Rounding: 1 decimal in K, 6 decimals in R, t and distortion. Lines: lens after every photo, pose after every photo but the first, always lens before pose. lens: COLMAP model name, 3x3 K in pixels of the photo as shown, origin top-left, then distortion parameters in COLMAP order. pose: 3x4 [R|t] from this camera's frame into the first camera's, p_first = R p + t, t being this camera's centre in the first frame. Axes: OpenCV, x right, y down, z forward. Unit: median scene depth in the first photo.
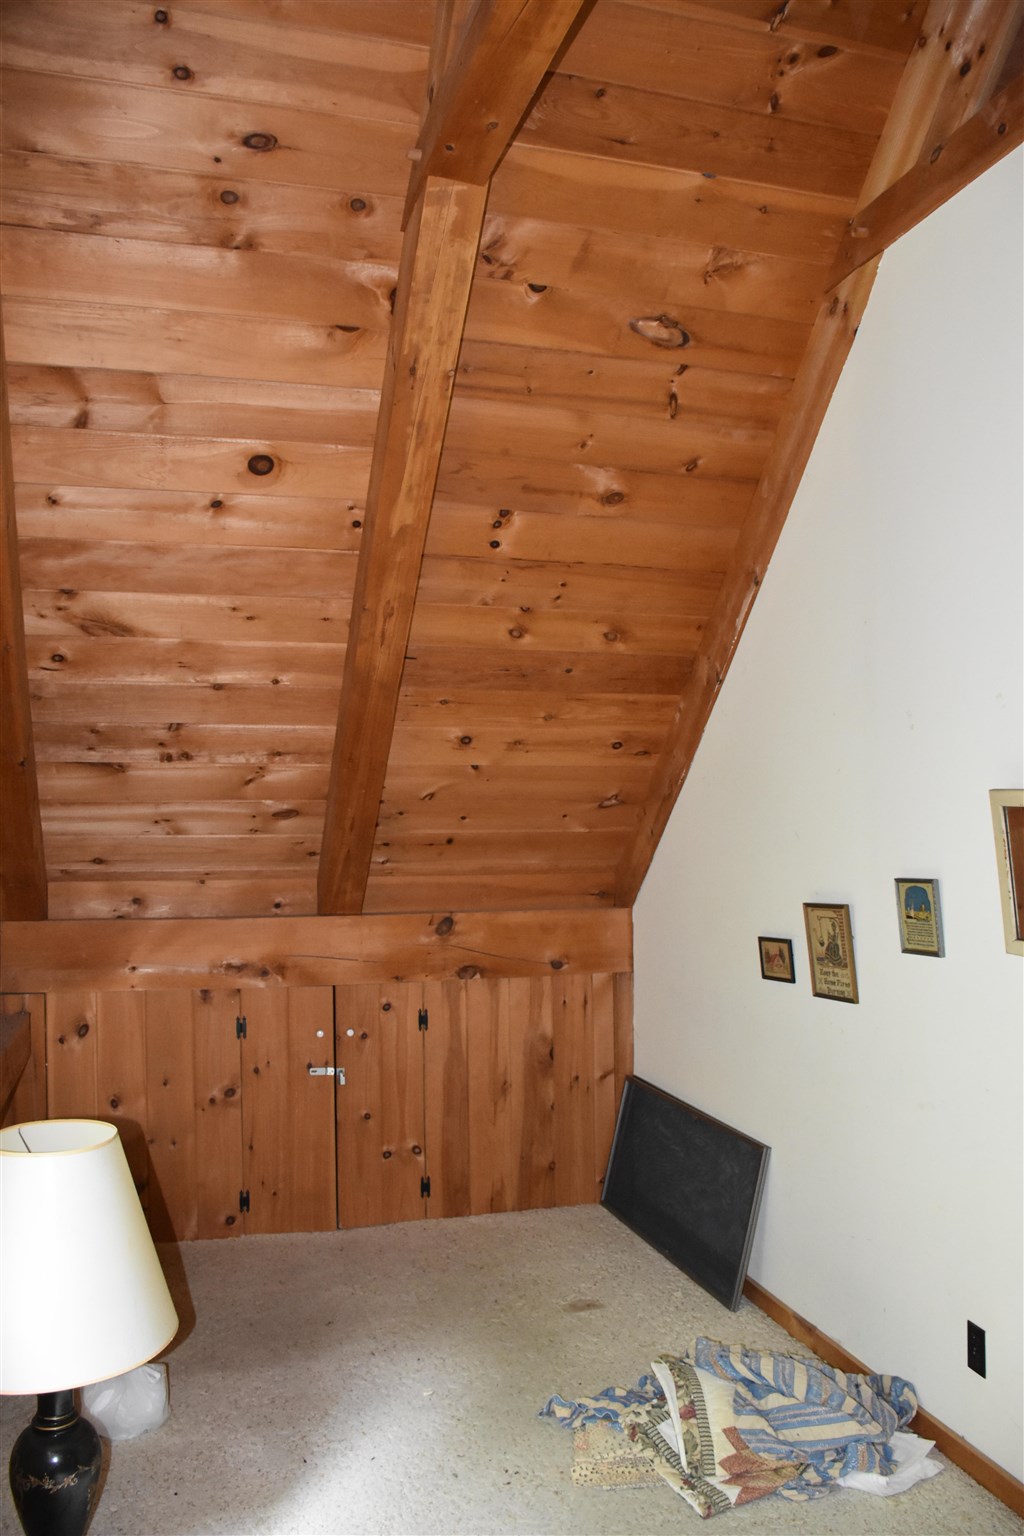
lens RADIAL K [[1188.1, 0, 513.7], [0, 1188.1, 771.7], [0, 0, 1]] dist [-0.160351, 0.112935]
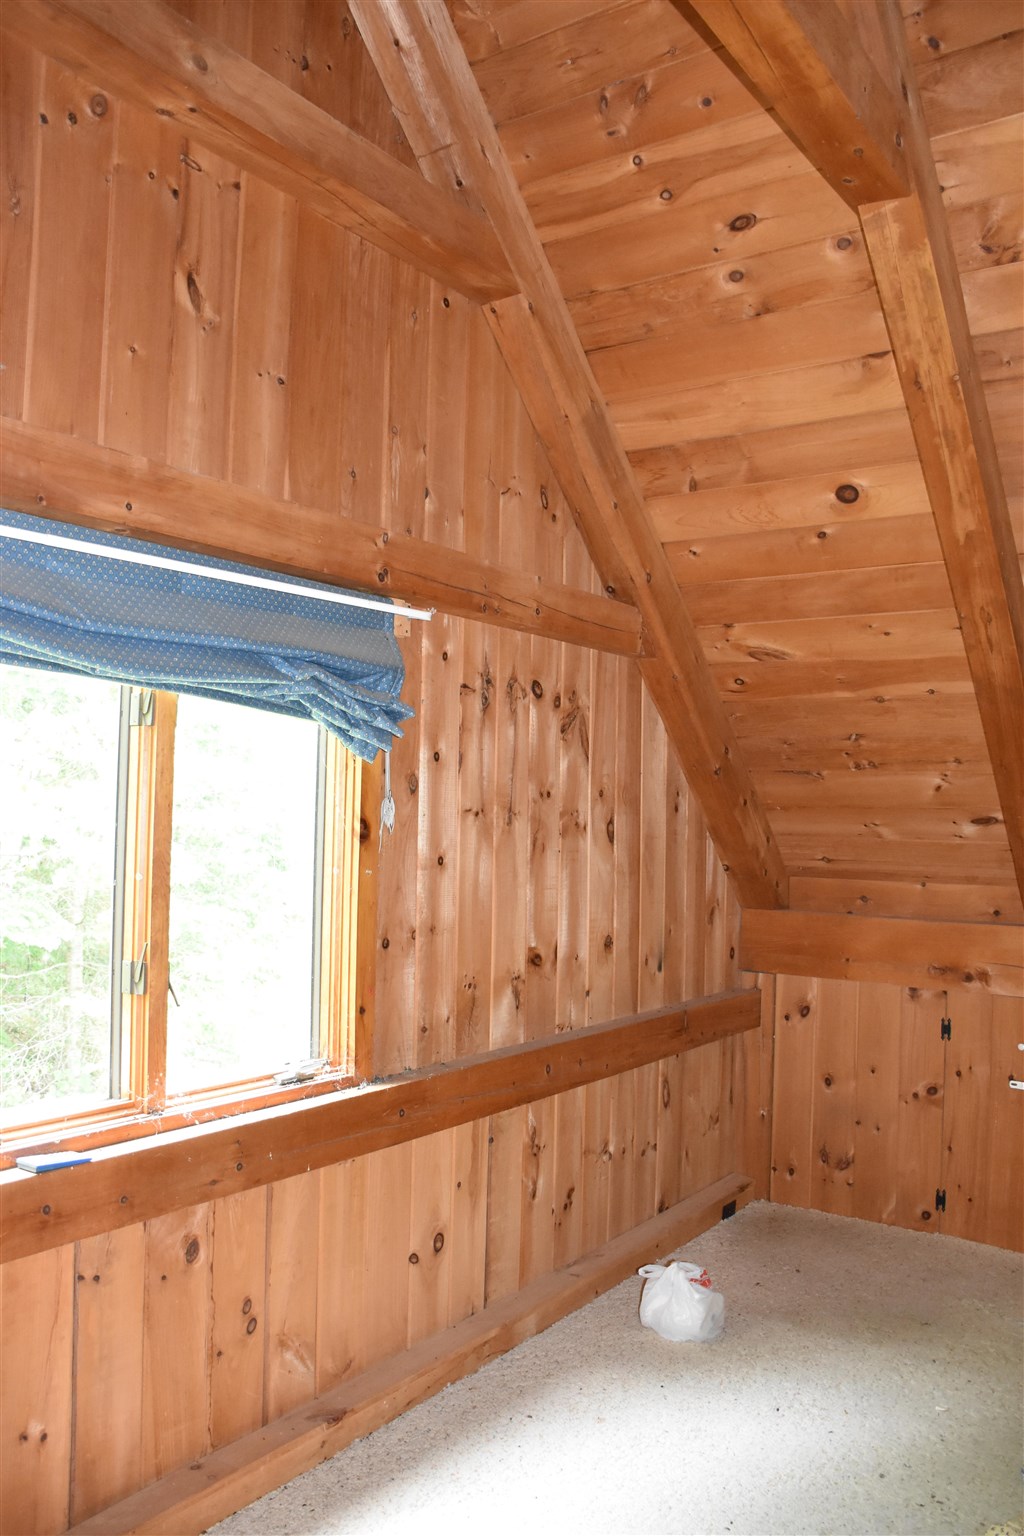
lens RADIAL K [[1209.6, 0, 512.0], [0, 1209.6, 768.0], [0, 0, 1]] dist [-0.150930, 0.118586]
pose [[0.625091, -0.008106, -0.780509, 0.349561], [0.003723, 0.999966, -0.007404, -0.003142], [0.780543, 0.001722, 0.625100, 0.061438]]
